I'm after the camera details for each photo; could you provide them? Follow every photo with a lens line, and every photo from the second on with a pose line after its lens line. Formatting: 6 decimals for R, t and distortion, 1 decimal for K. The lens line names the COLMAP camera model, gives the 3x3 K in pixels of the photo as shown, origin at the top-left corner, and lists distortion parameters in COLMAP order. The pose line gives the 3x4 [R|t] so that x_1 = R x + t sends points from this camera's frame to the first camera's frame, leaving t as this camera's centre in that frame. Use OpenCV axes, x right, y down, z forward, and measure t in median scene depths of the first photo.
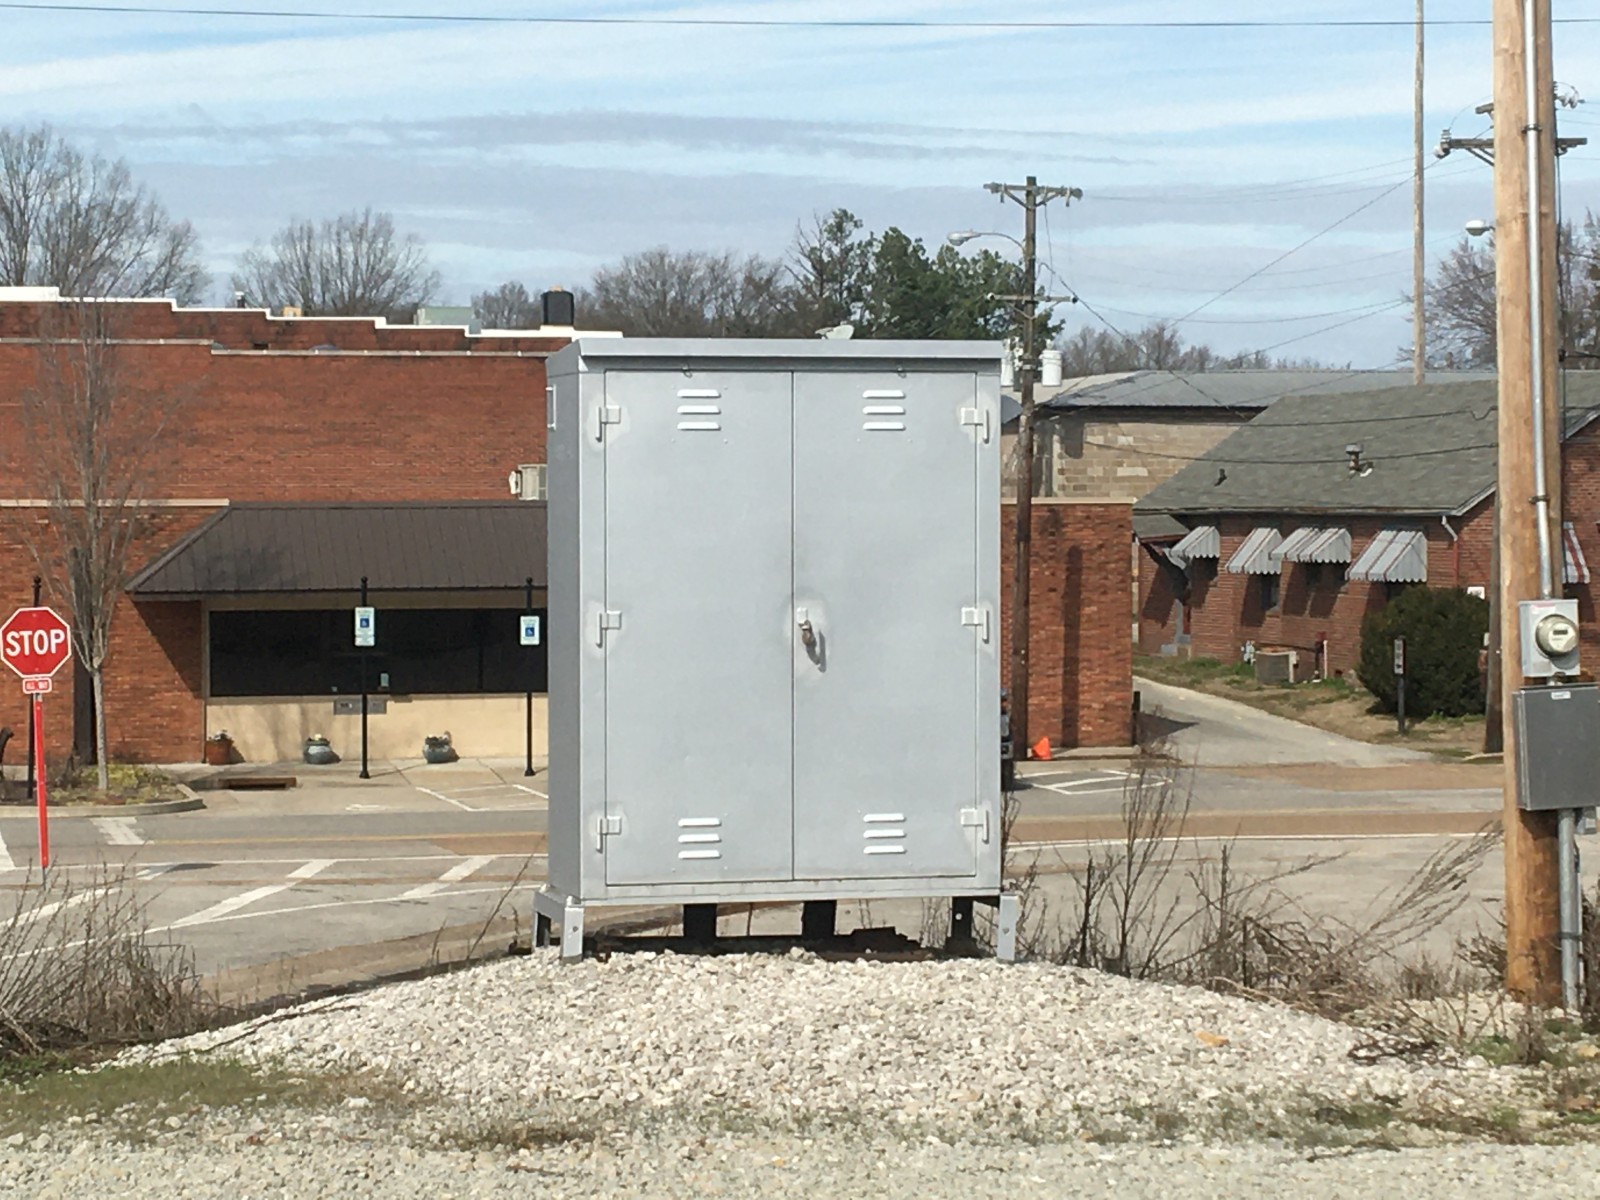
lens RADIAL K [[3458.0, 0, 800.0], [0, 3458.0, 600.0], [0, 0, 1]] dist [0.036068, 0.090762]
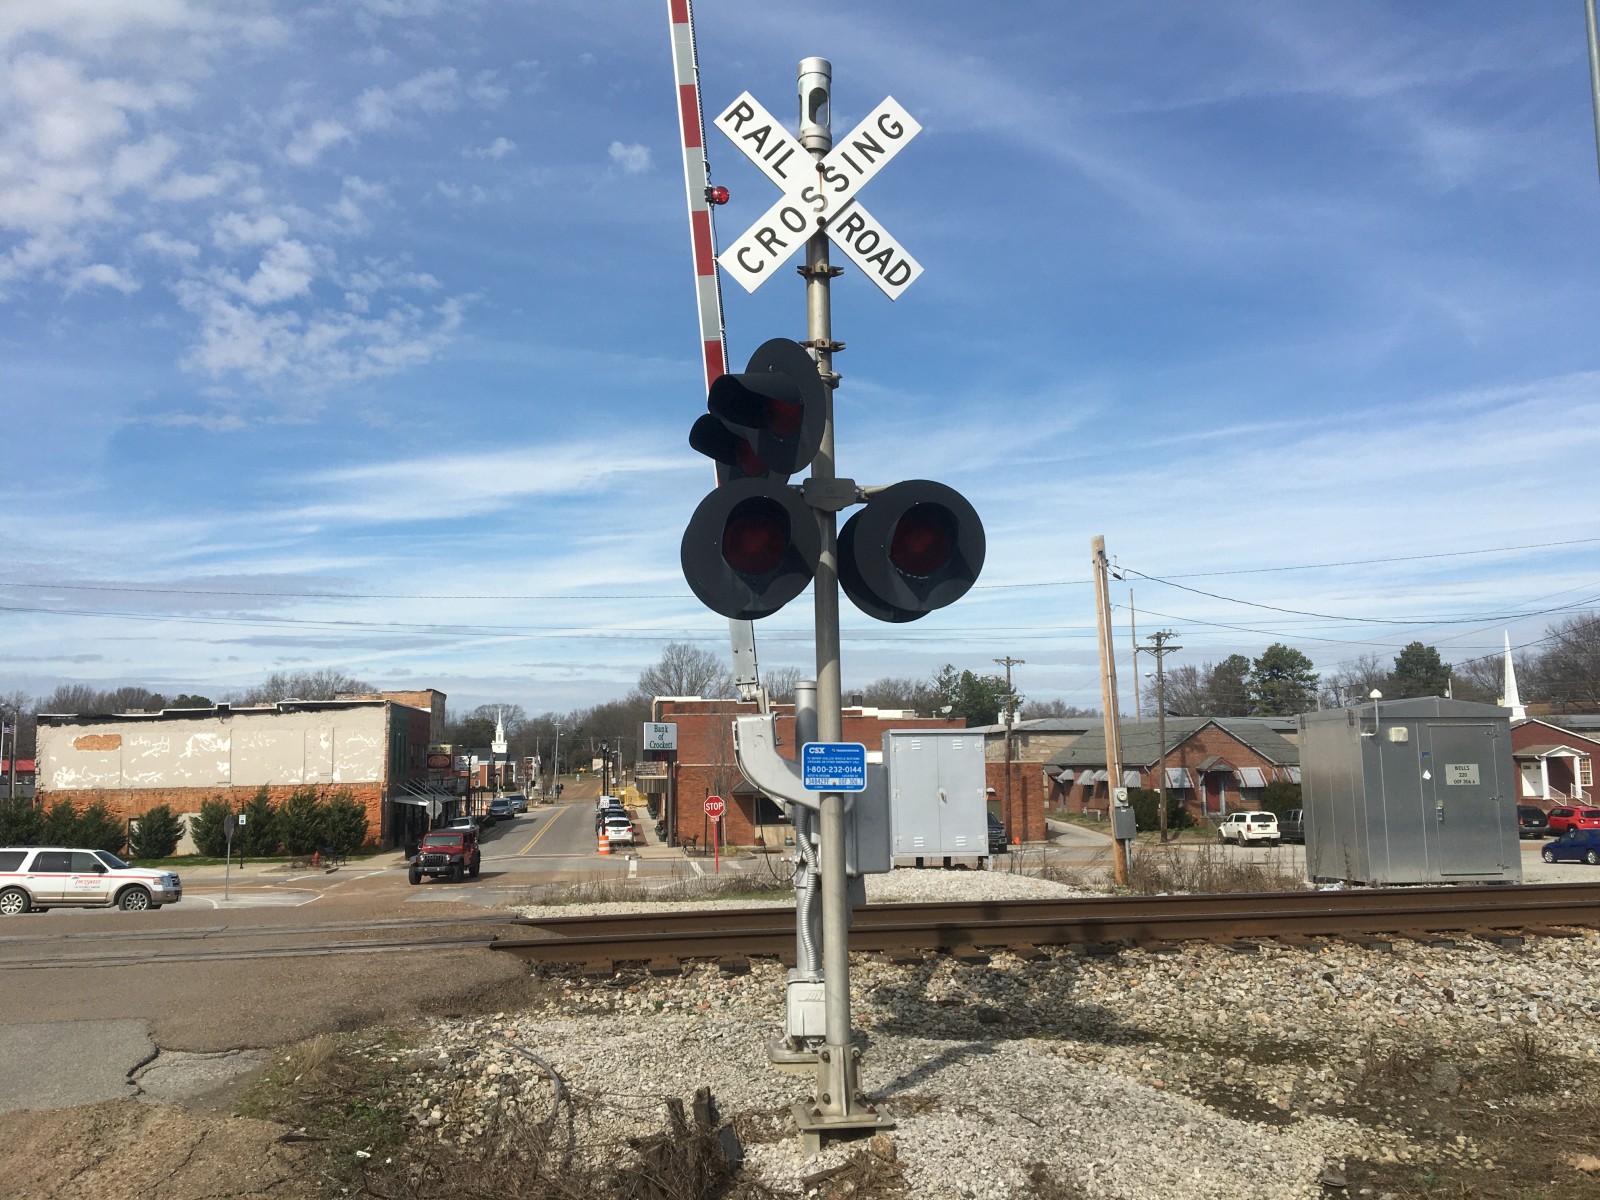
lens RADIAL K [[1294.3, 0, 800.0], [0, 1294.3, 600.0], [0, 0, 1]] dist [0.000043, -0.004858]
pose [[0.994732, -0.020776, -0.100385, -0.002806], [0.005335, 0.988413, -0.151697, 0.004048], [0.102374, 0.150362, 0.983316, -0.227853]]
